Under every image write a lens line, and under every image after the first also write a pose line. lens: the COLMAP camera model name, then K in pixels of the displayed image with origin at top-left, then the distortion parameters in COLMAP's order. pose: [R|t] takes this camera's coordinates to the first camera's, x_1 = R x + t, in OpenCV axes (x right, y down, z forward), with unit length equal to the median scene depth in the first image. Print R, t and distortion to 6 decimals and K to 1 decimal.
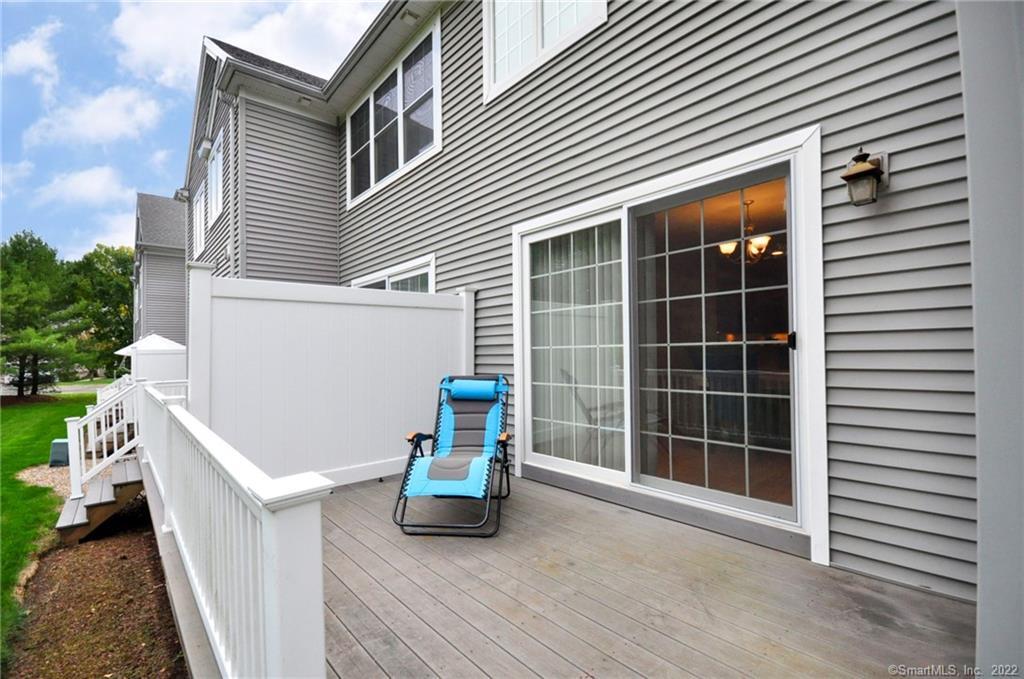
lens RADIAL K [[451.5, 0, 514.3], [0, 451.5, 345.2], [0, 0, 1]] dist [-0.003617, -0.004819]
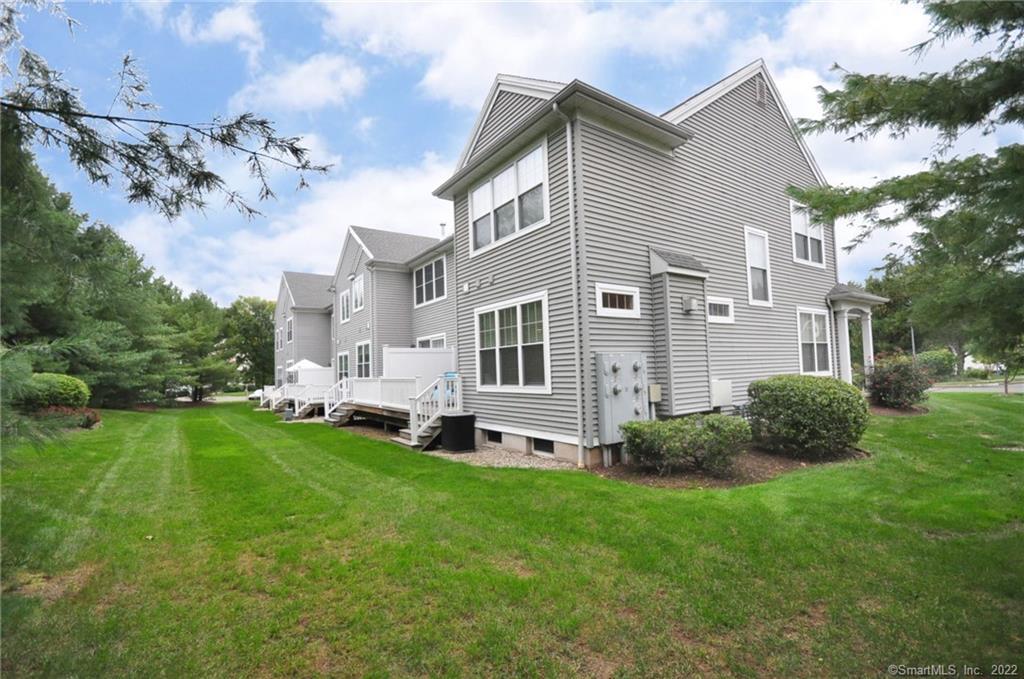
lens RADIAL K [[451.5, 0, 511.7], [0, 451.5, 340.8], [0, 0, 1]] dist [-0.003617, -0.004819]
pose [[0.992136, -0.025724, -0.122493, 0.134591], [0.020799, 0.998930, -0.041312, -0.005105], [0.123425, 0.038440, 0.991609, -0.407530]]
